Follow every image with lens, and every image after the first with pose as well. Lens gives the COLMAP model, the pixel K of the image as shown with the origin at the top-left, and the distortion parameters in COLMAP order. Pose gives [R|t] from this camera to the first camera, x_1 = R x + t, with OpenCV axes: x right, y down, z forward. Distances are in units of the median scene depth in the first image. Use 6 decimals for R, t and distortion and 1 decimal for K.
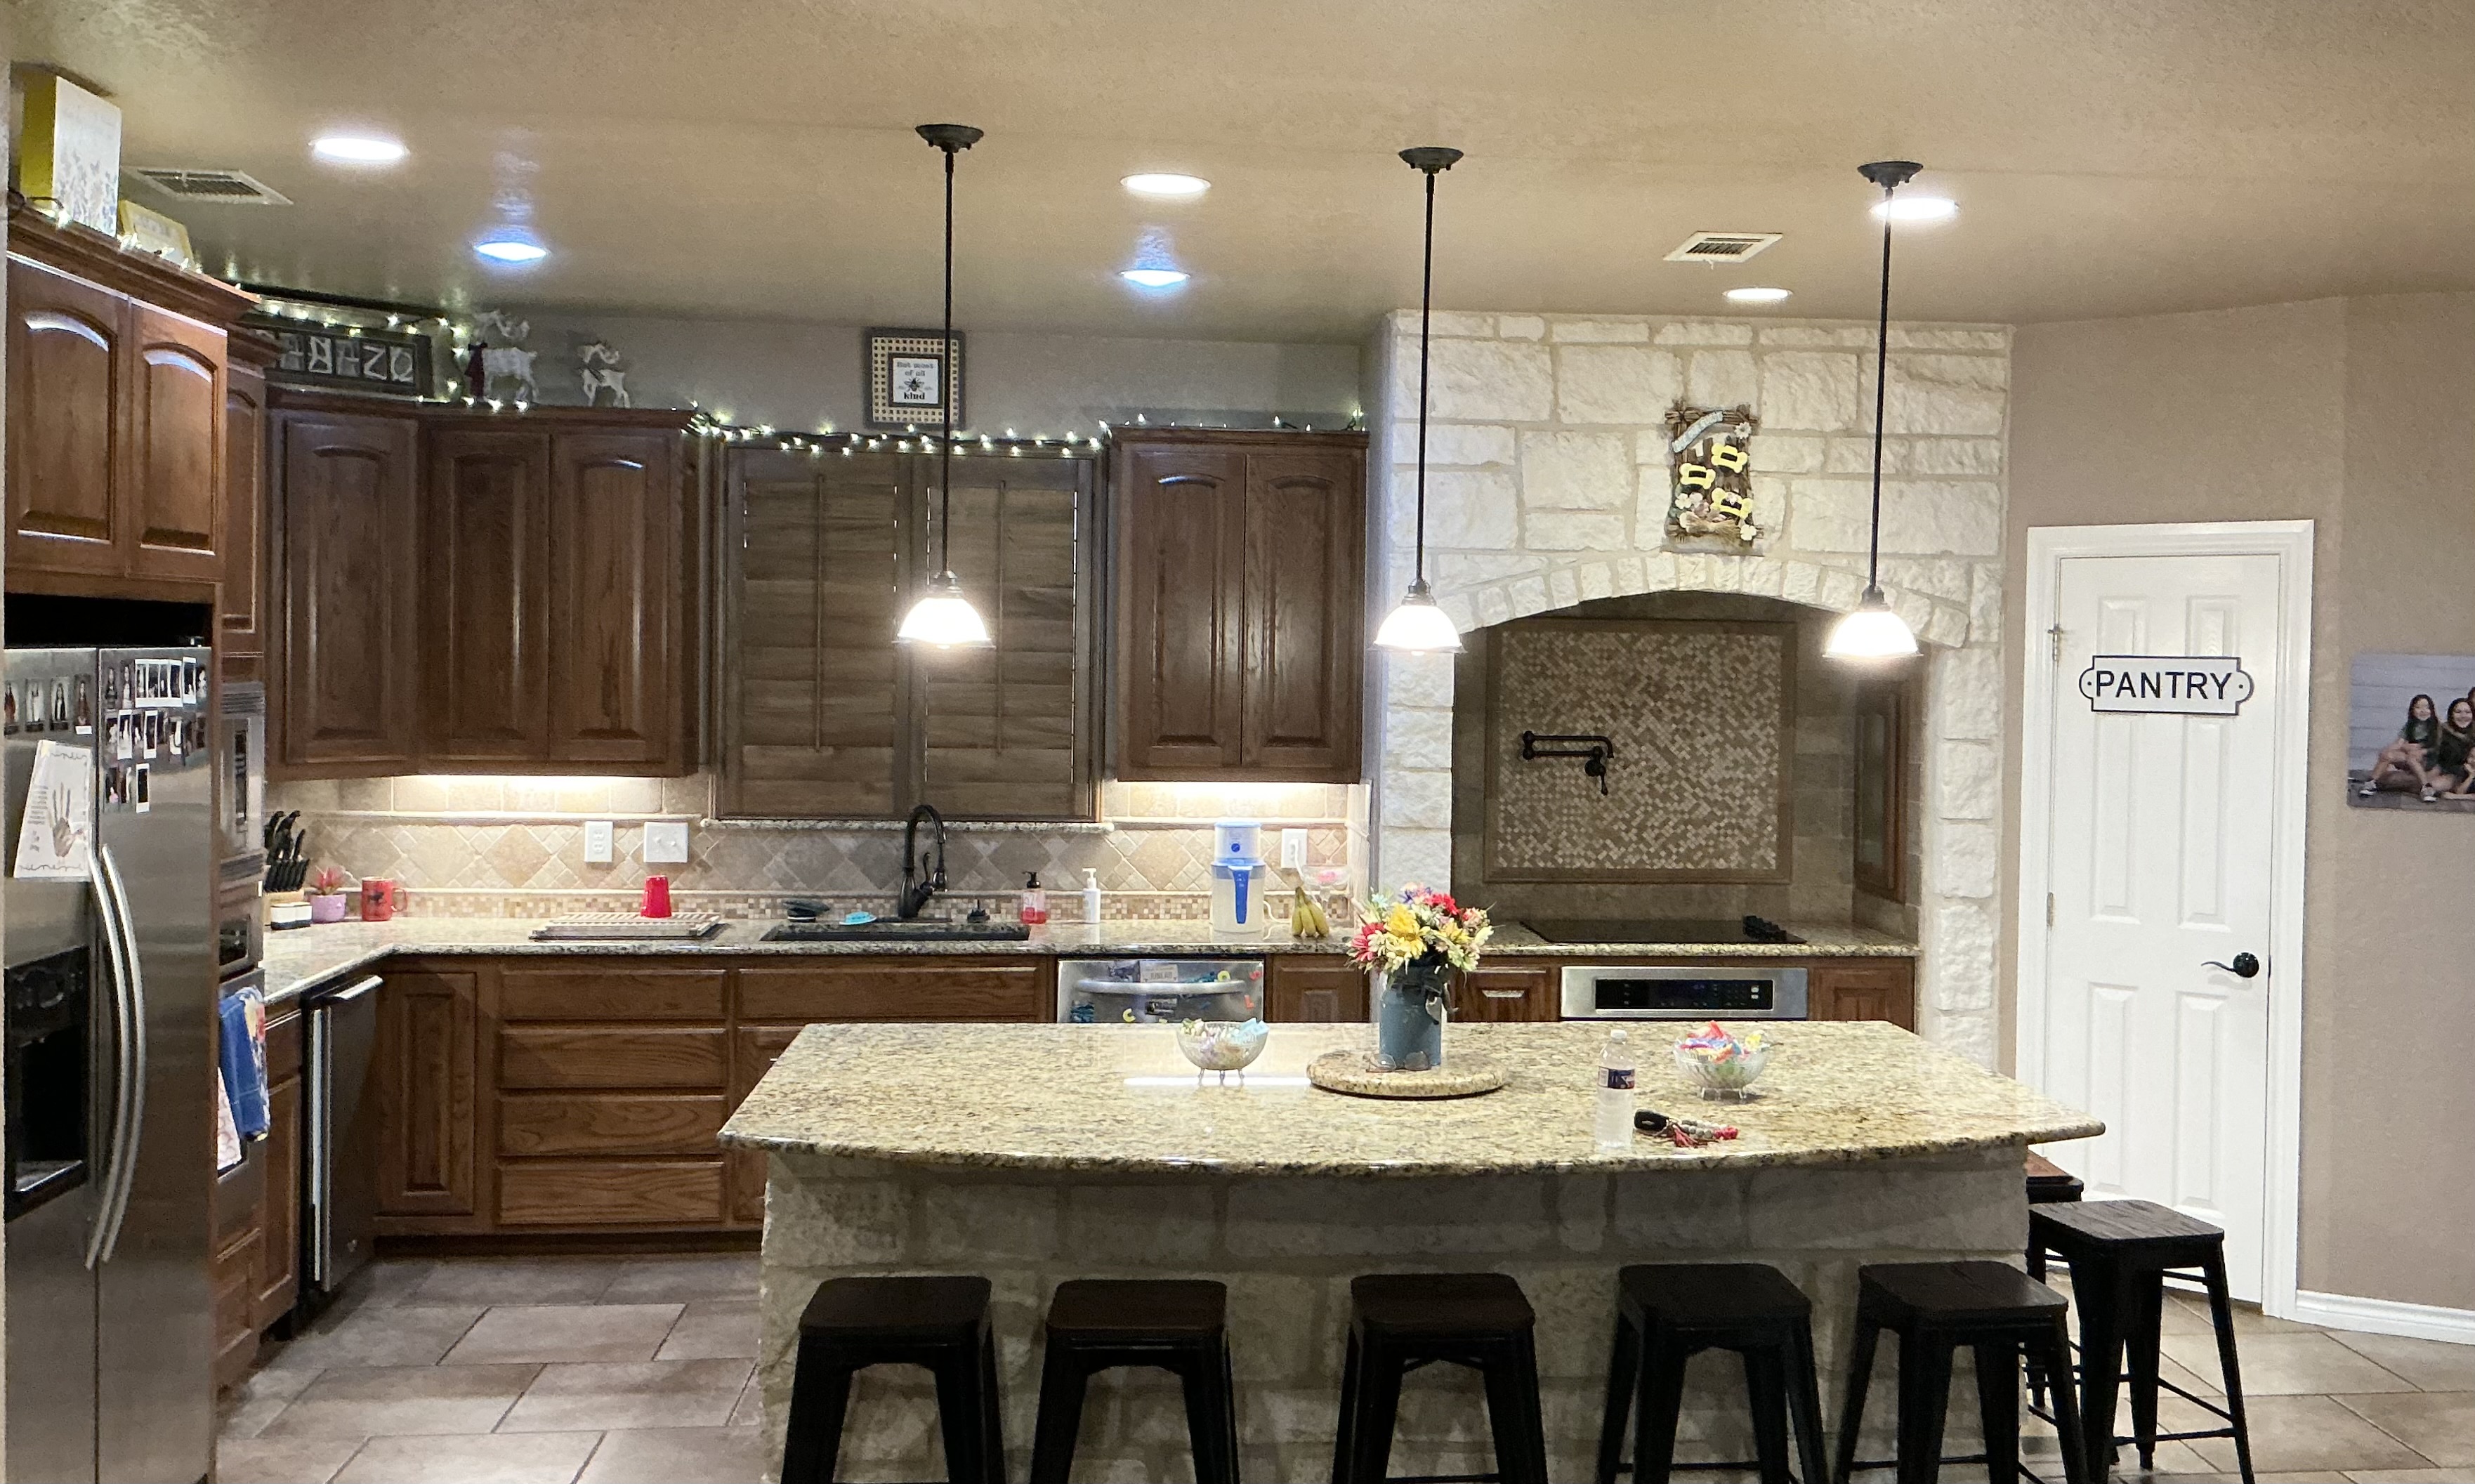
lens RADIAL K [[2399.8, 0, 1240.4], [0, 2399.8, 741.9], [0, 0, 1]] dist [0.130532, 0.000000]
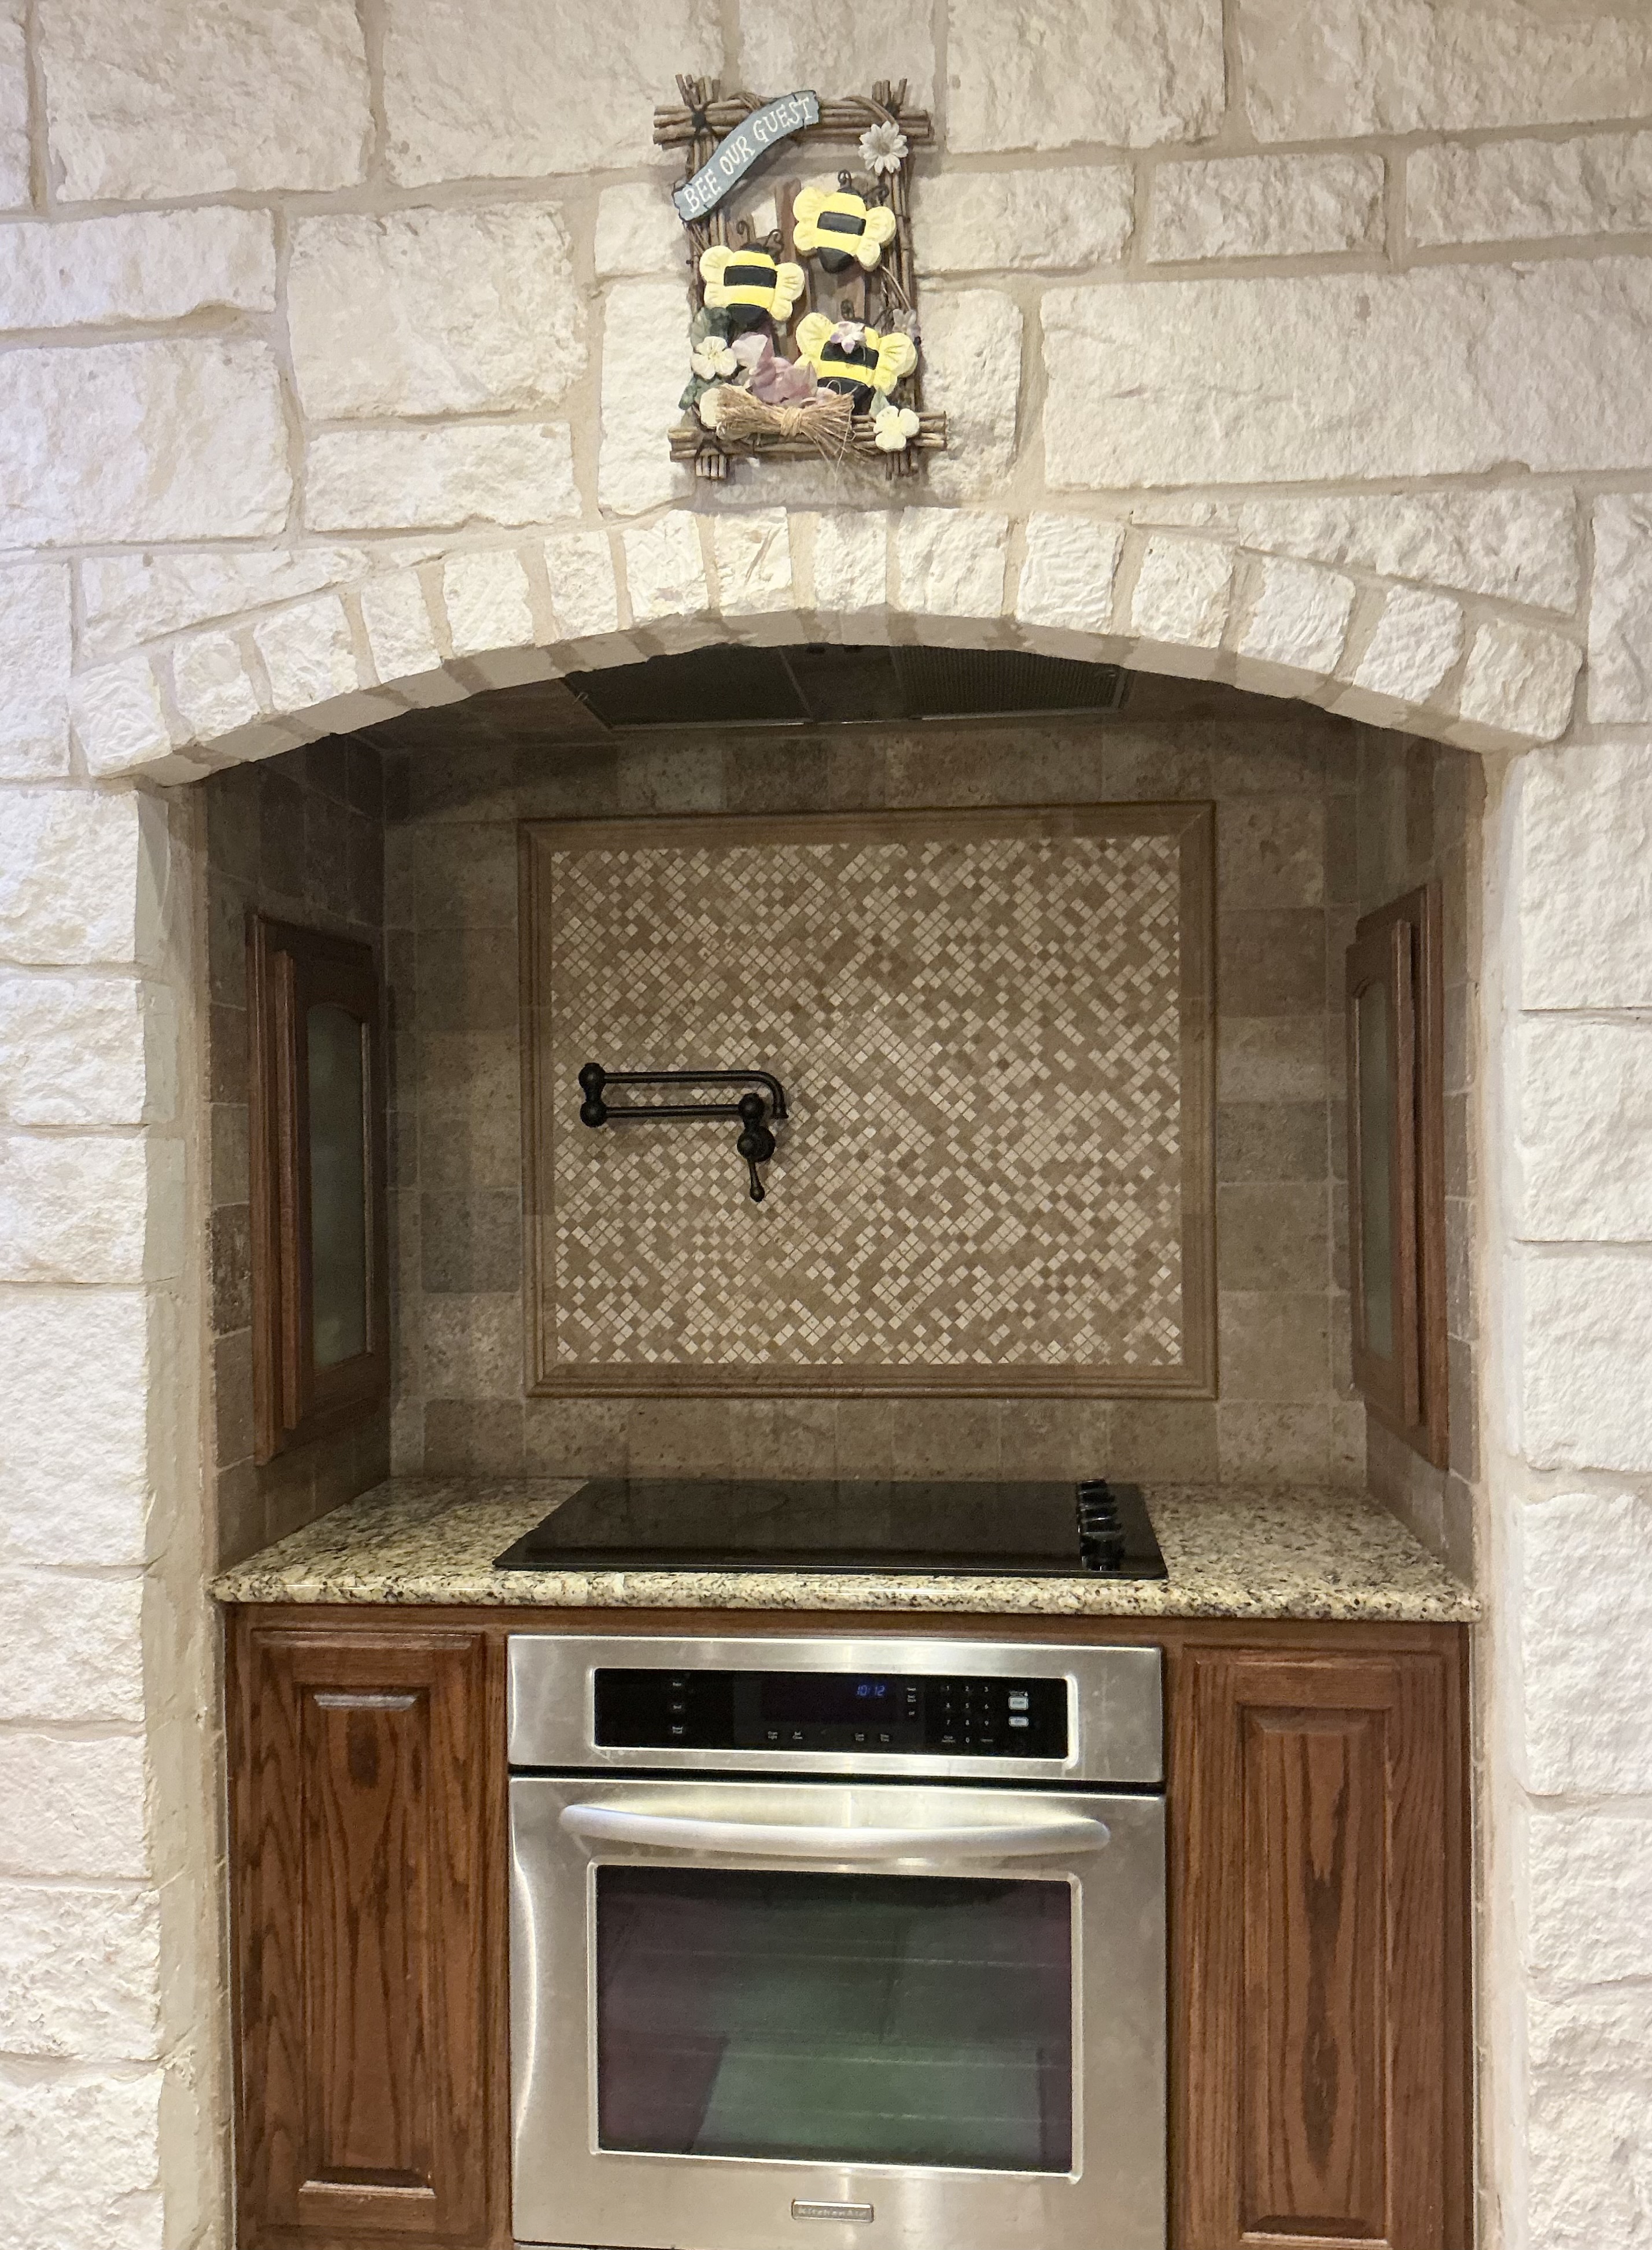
lens RADIAL K [[1851.3, 0, 743.0], [0, 1851.3, 1171.7], [0, 0, 1]] dist [0.037539, -0.047846]
pose [[0.977901, -0.020522, -0.208059, 0.237505], [0.016836, 0.999669, -0.019474, 0.025096], [0.208390, 0.015541, 0.977922, 0.720217]]
